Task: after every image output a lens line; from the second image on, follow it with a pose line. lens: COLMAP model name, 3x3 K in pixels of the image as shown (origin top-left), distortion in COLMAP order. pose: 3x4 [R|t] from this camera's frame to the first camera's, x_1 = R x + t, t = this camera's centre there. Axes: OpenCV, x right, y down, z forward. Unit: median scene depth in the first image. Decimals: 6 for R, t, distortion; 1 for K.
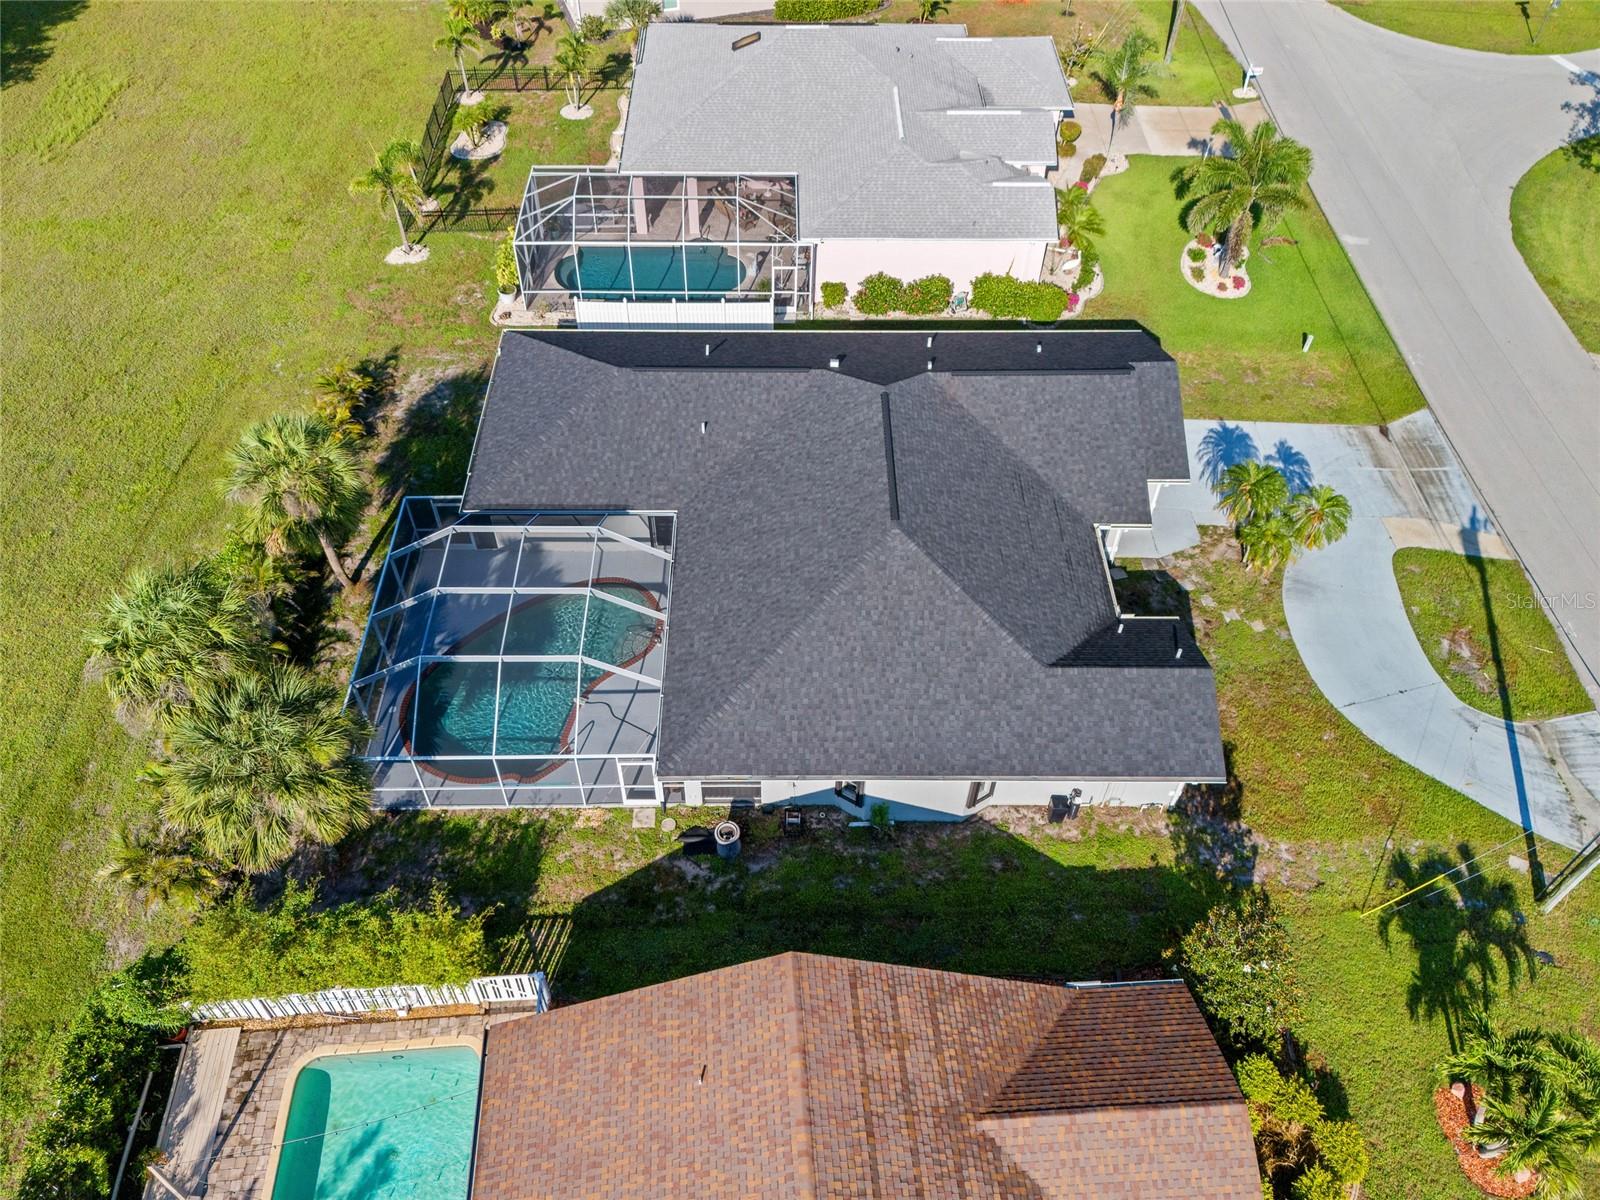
lens RADIAL K [[1162.7, 0, 798.1], [0, 1162.7, 627.7], [0, 0, 1]] dist [0.073199, -0.068392]
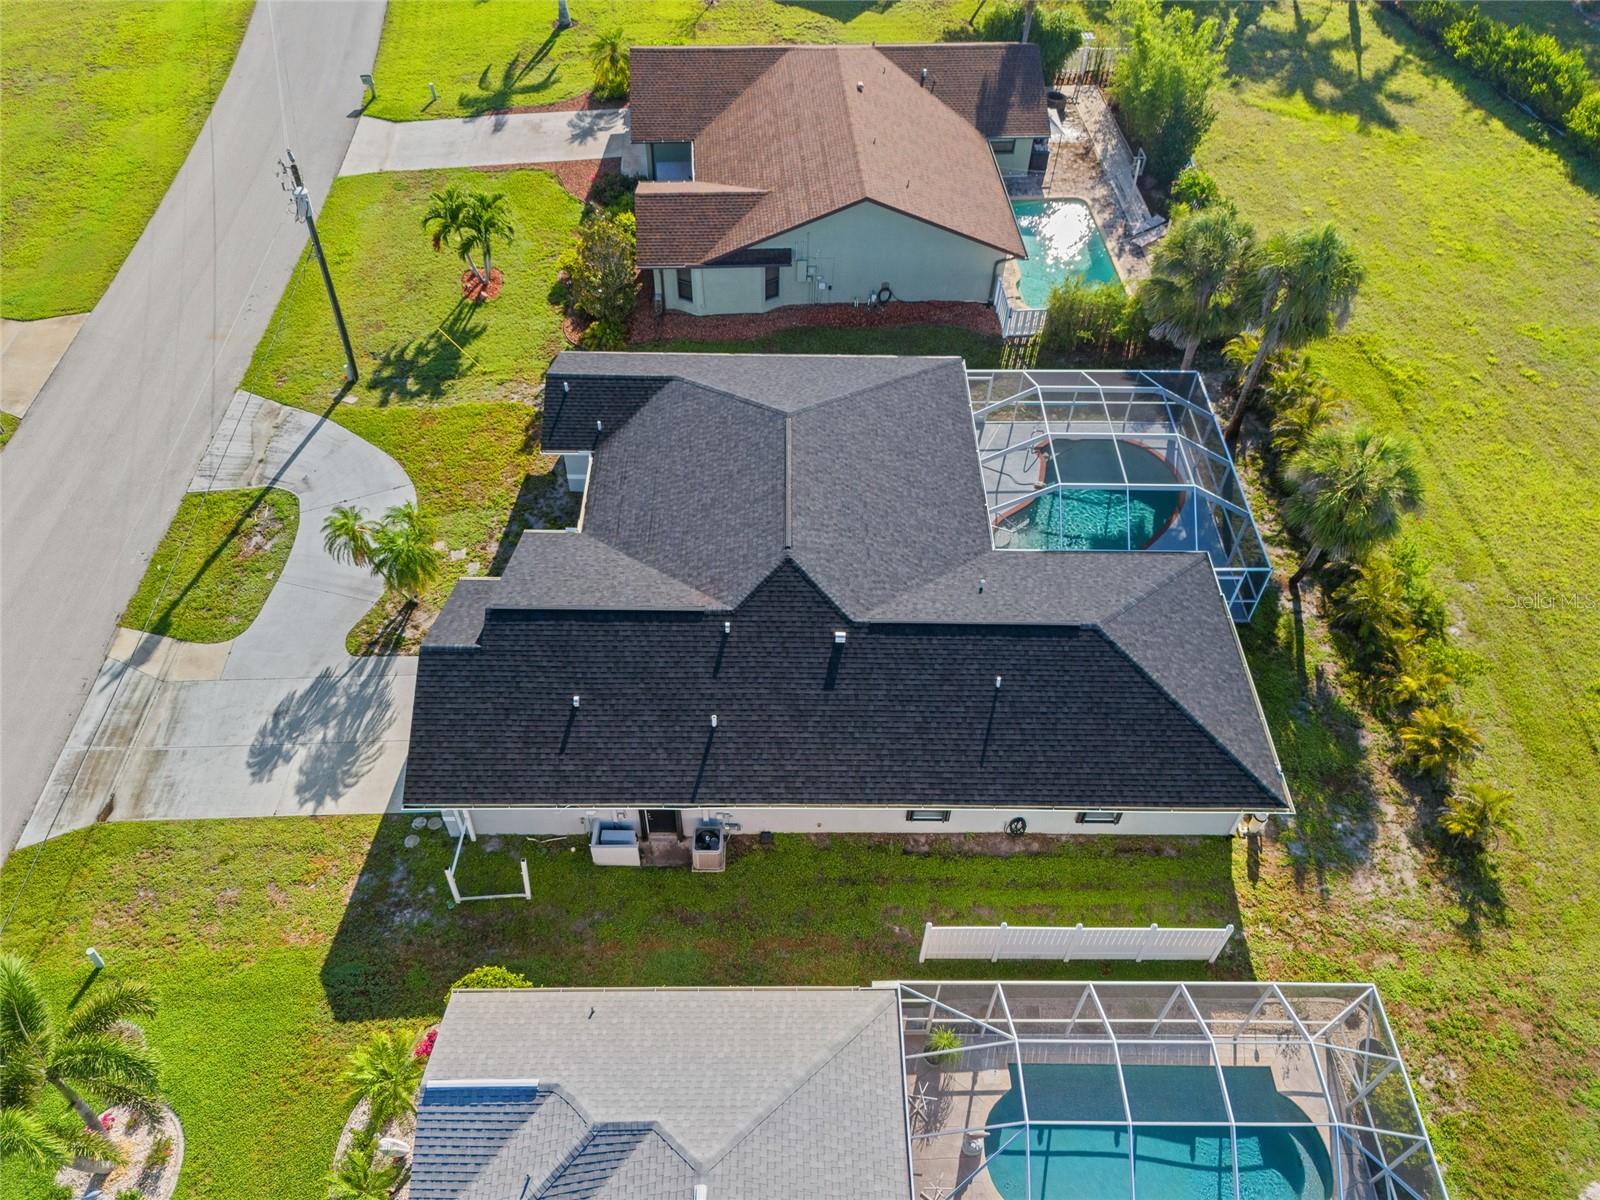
lens RADIAL K [[1162.7, 0, 798.1], [0, 1162.7, 627.7], [0, 0, 1]] dist [0.073199, -0.068392]
pose [[-0.999620, -0.020552, -0.018364, 0.090948], [-0.014660, -0.167737, 0.985723, -1.240201], [-0.023339, 0.985618, 0.167372, 1.017327]]
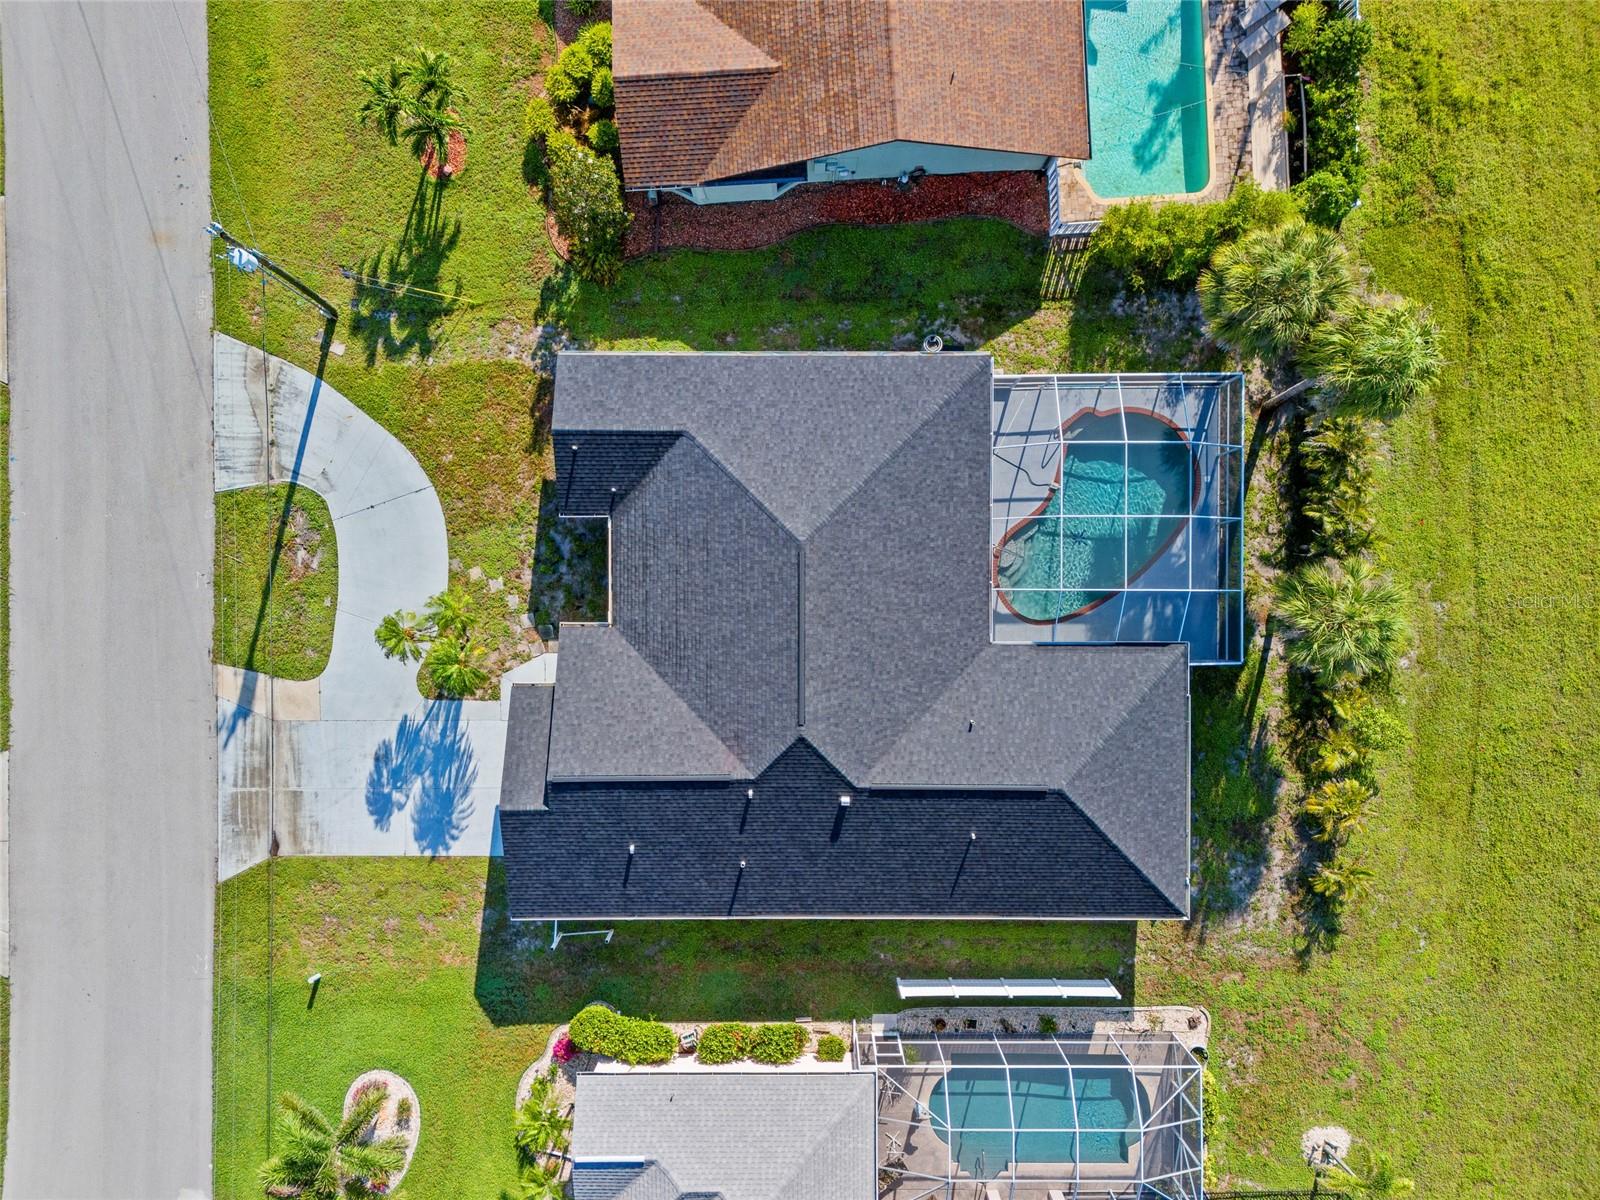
lens RADIAL K [[1162.7, 0, 798.1], [0, 1162.7, 627.7], [0, 0, 1]] dist [0.073199, -0.068392]
pose [[-0.999909, -0.010777, -0.008097, 0.096237], [0.003322, -0.779171, 0.626803, -0.872694], [-0.013064, 0.626719, 0.779136, 0.155579]]
